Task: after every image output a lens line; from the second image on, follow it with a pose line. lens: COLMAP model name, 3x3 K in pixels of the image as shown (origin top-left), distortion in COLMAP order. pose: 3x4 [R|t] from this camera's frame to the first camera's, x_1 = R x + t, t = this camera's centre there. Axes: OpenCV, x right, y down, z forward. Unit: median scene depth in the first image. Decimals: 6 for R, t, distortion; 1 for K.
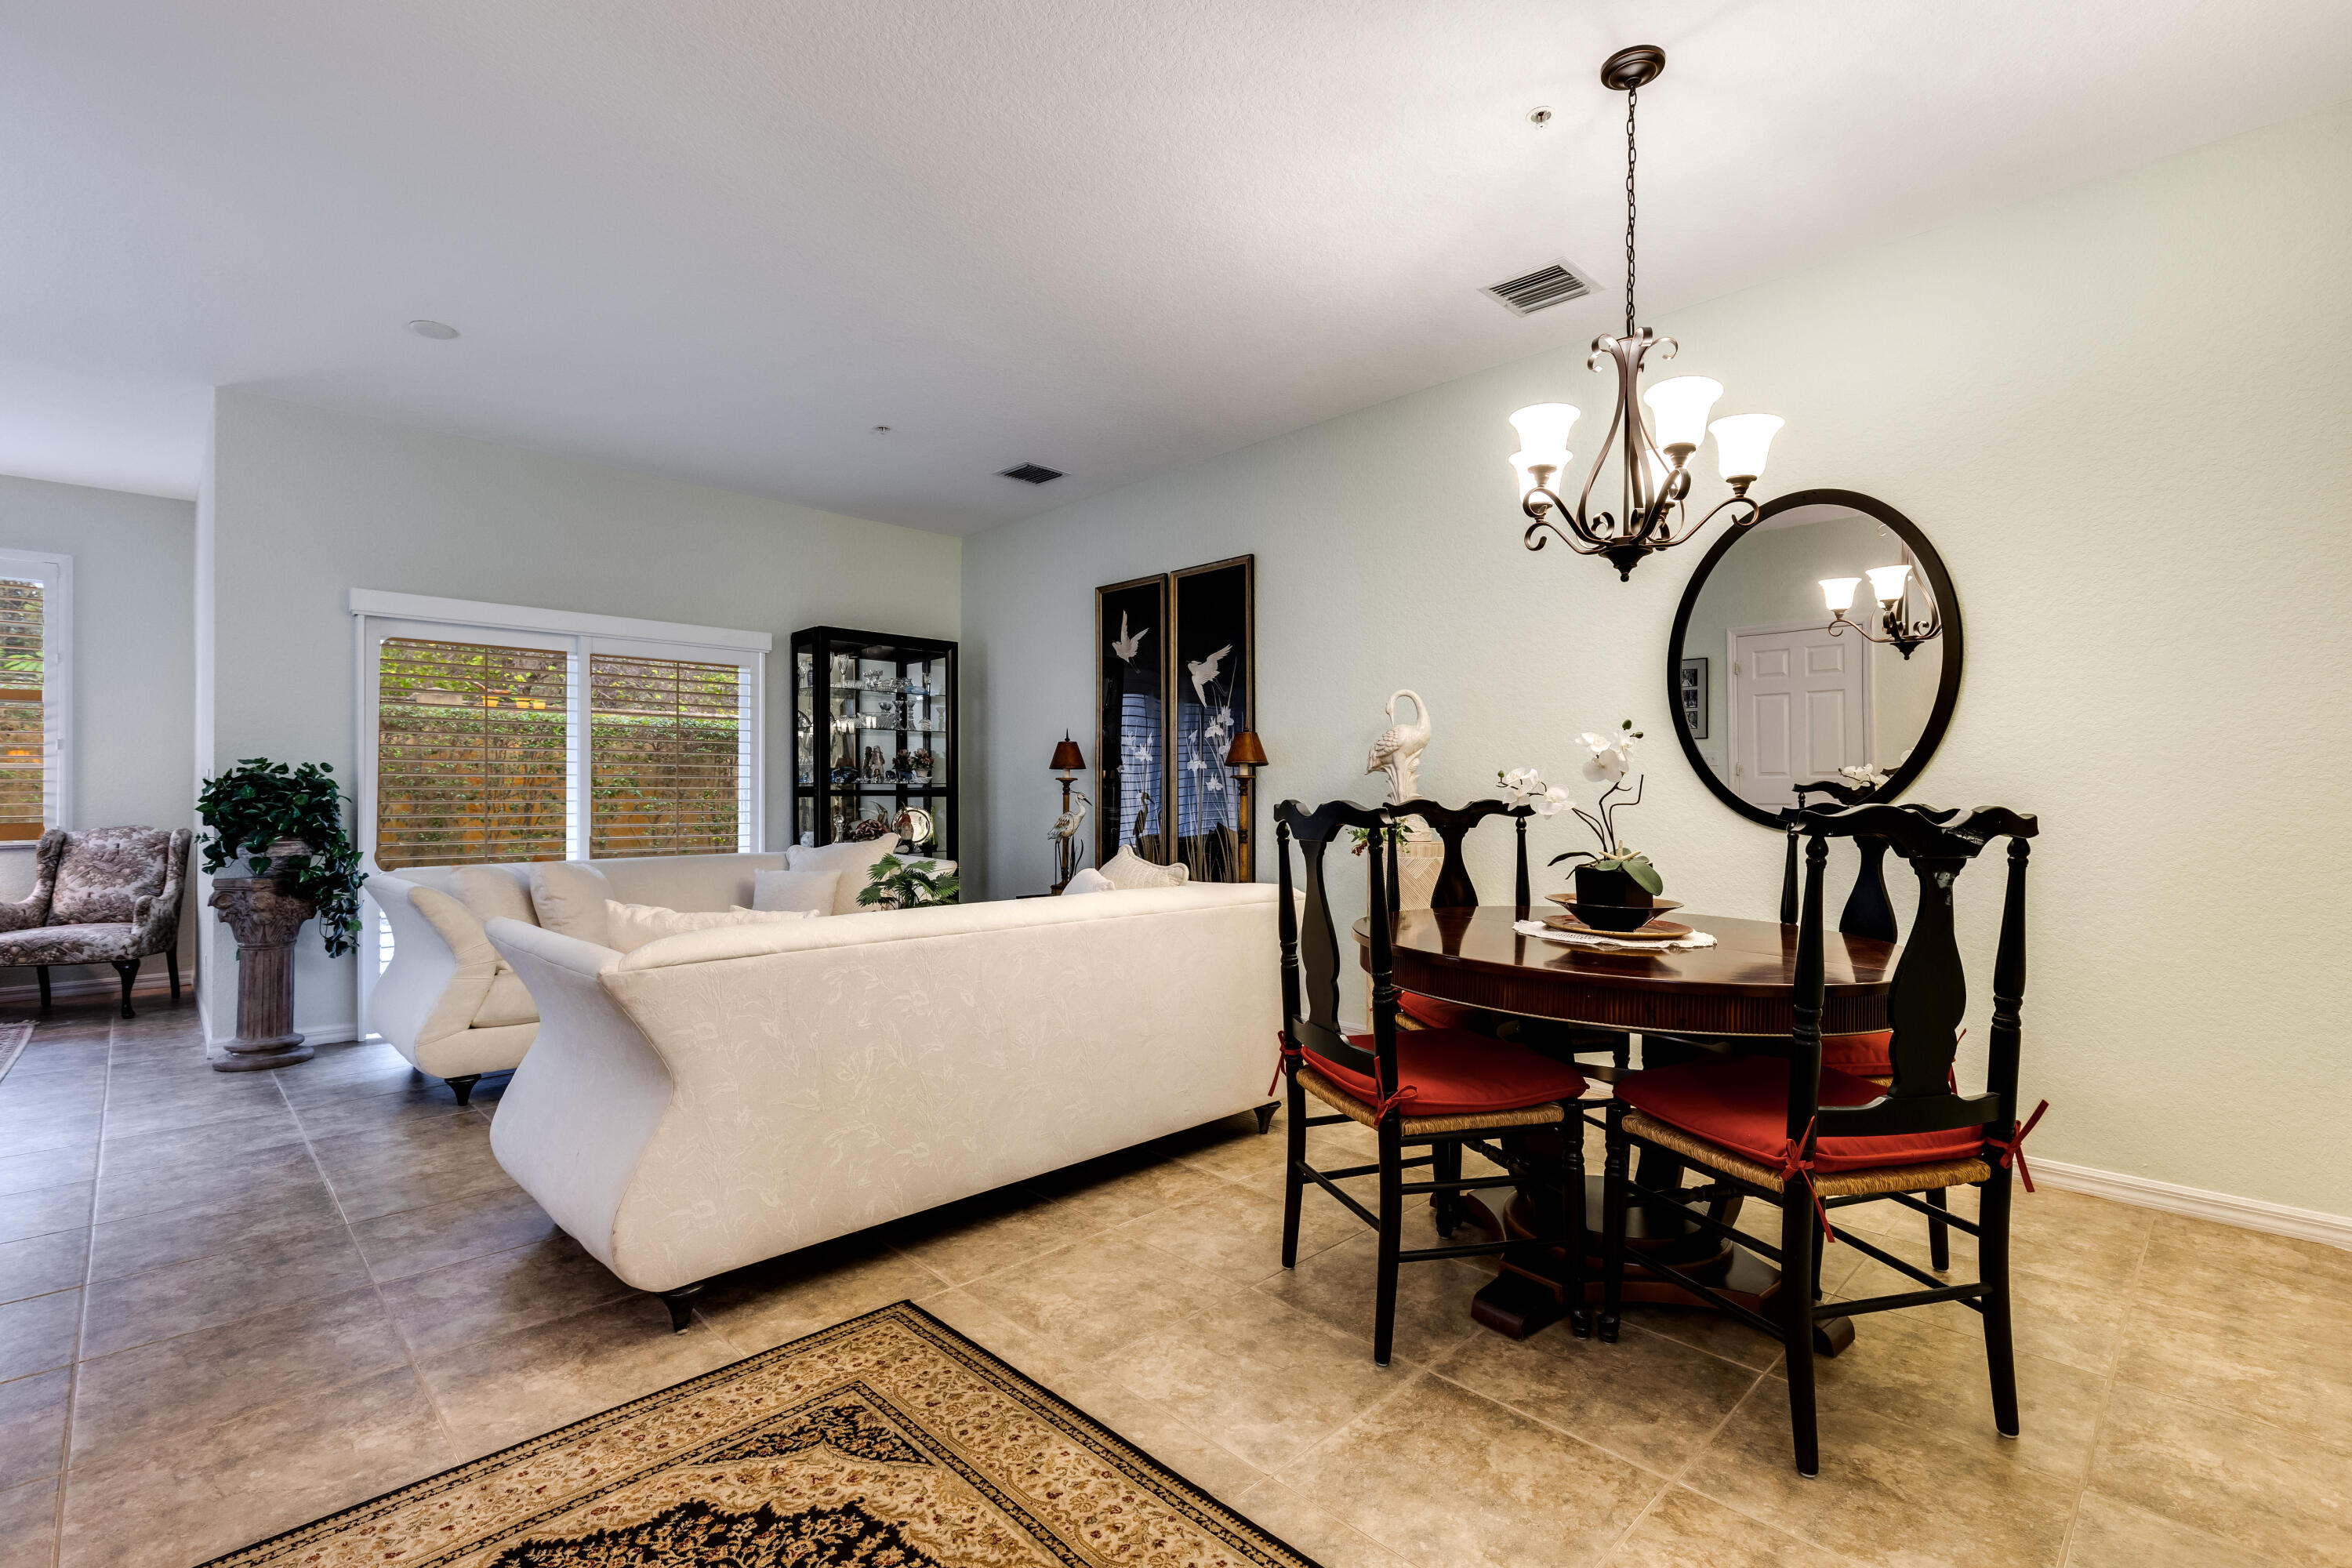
lens RADIAL K [[1073.8, 0, 1174.6], [0, 1073.8, 785.8], [0, 0, 1]] dist [0.004042, -0.000145]
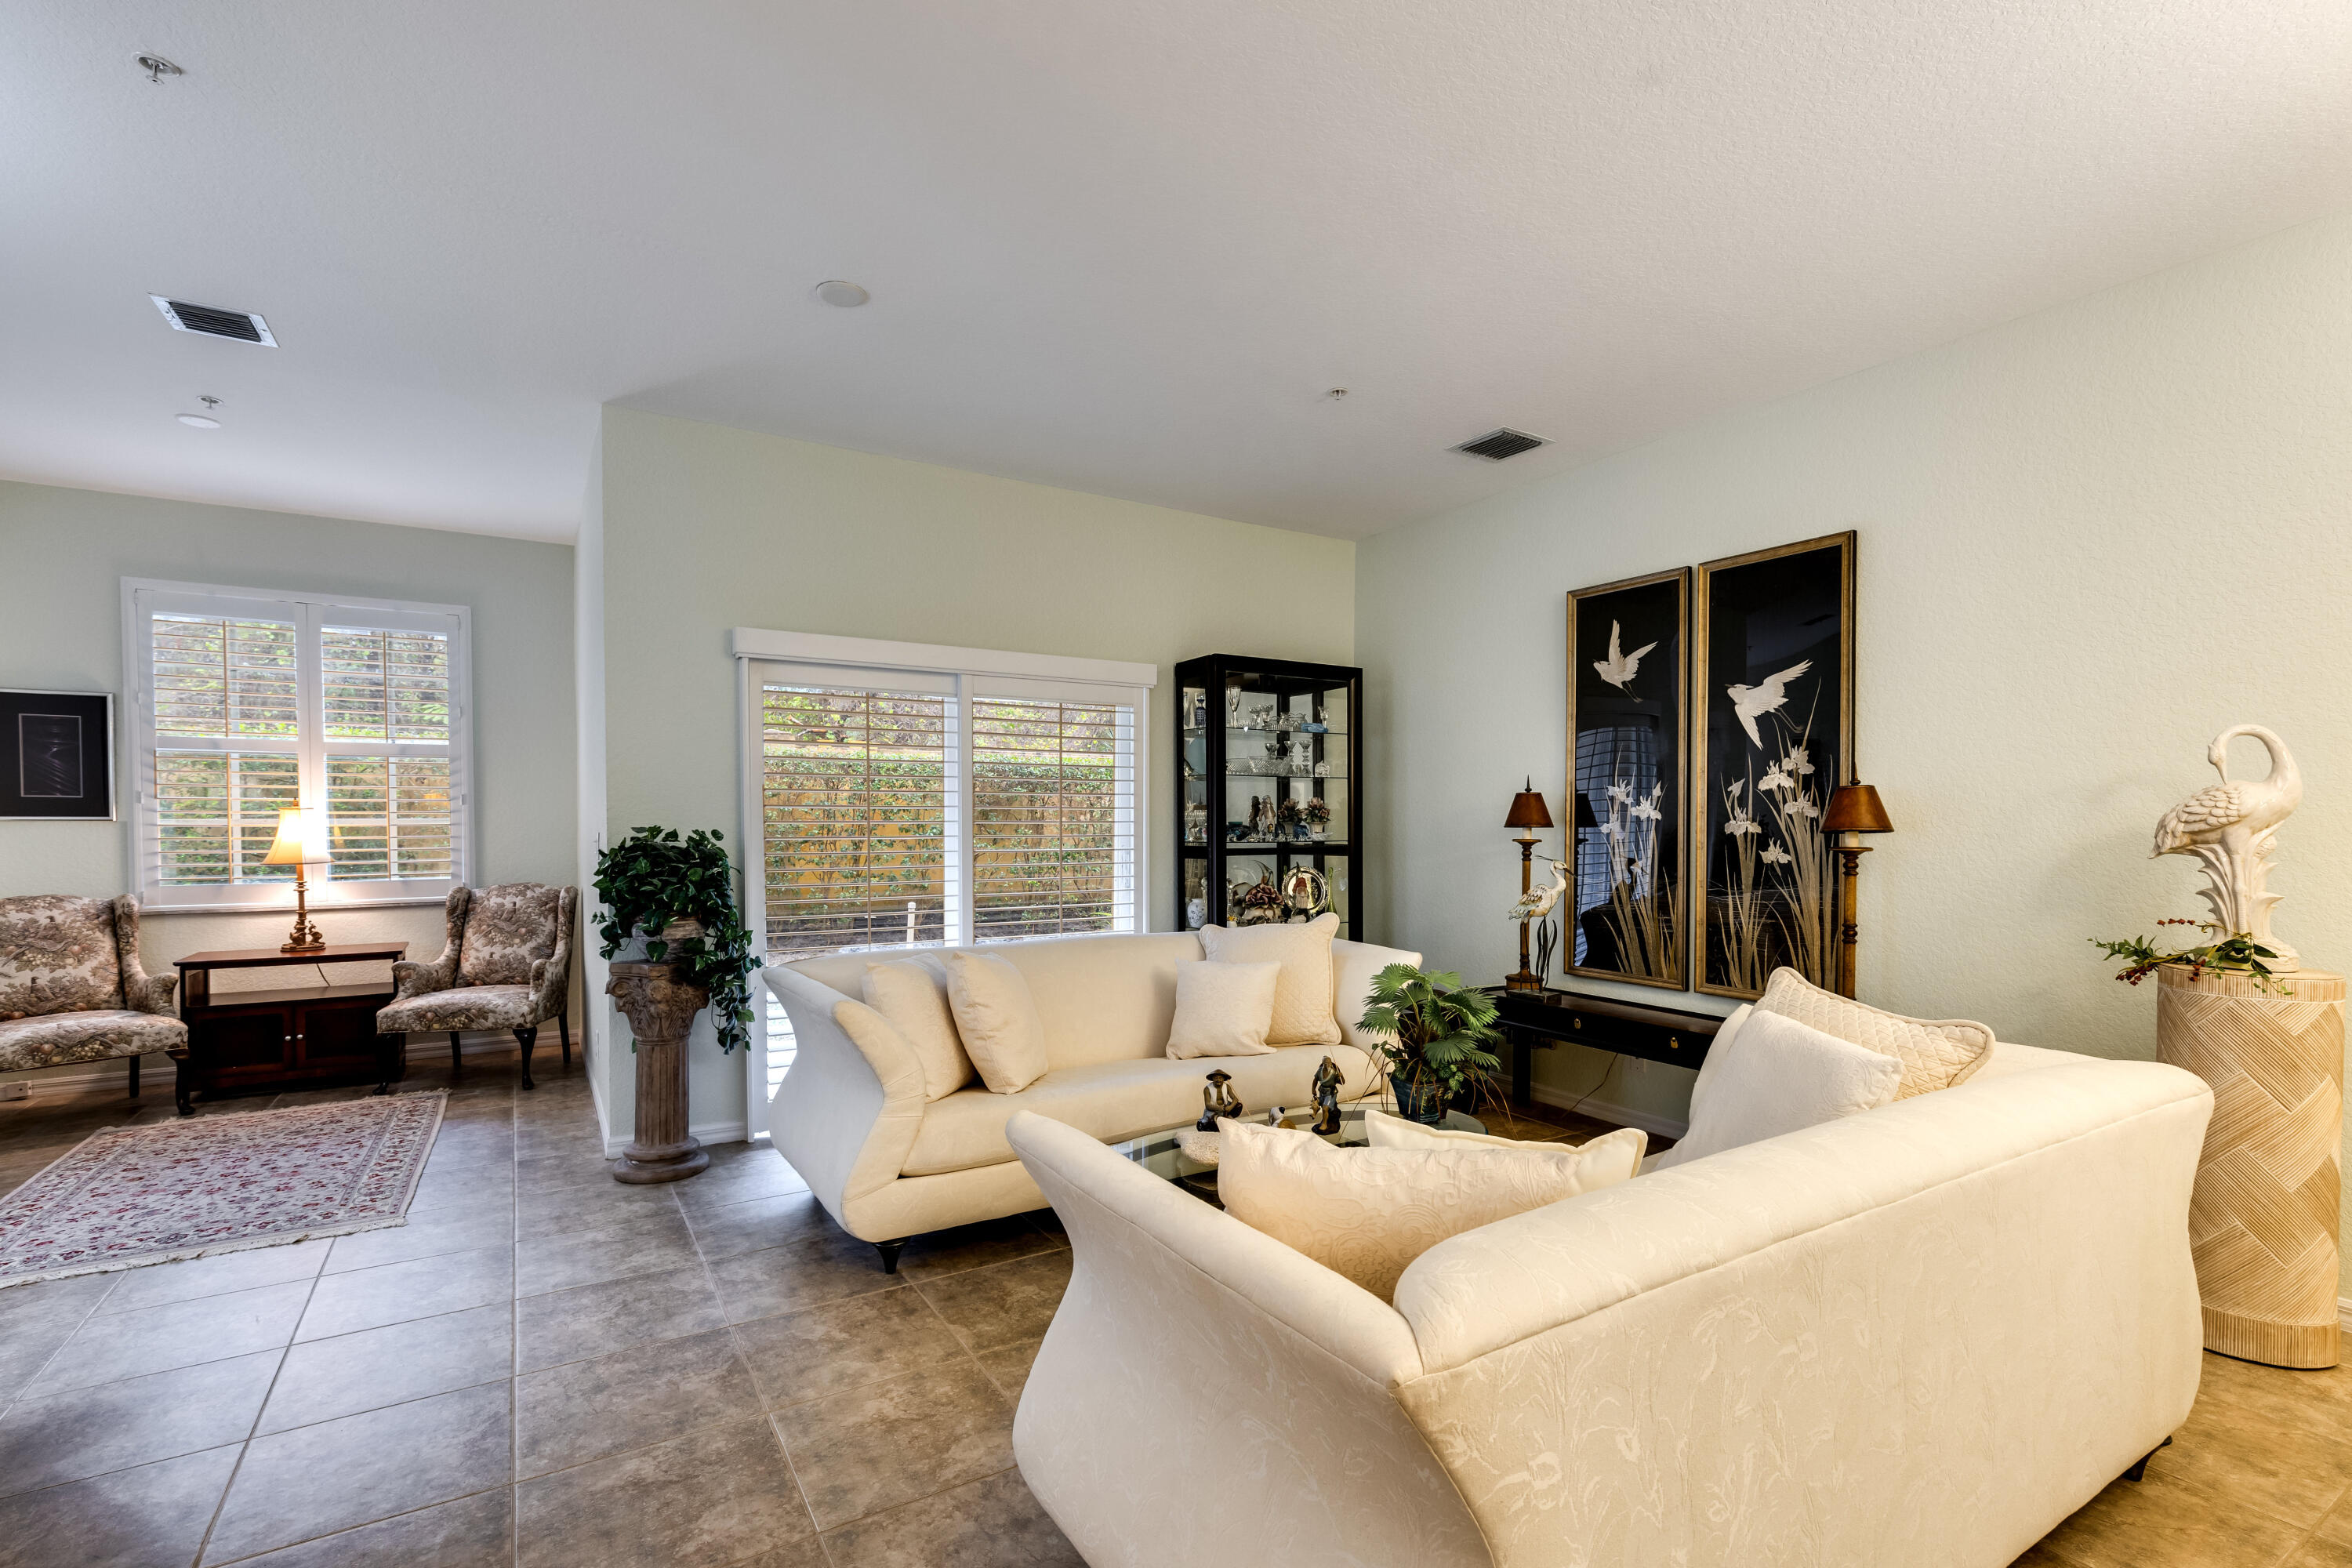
lens RADIAL K [[1073.8, 0, 1156.3], [0, 1073.8, 843.6], [0, 0, 1]] dist [0.004042, -0.000145]
pose [[0.973842, 0.007887, -0.227090, -0.220288], [-0.000522, 0.999473, 0.032470, -0.034665], [0.227227, -0.031502, 0.973332, 0.211672]]
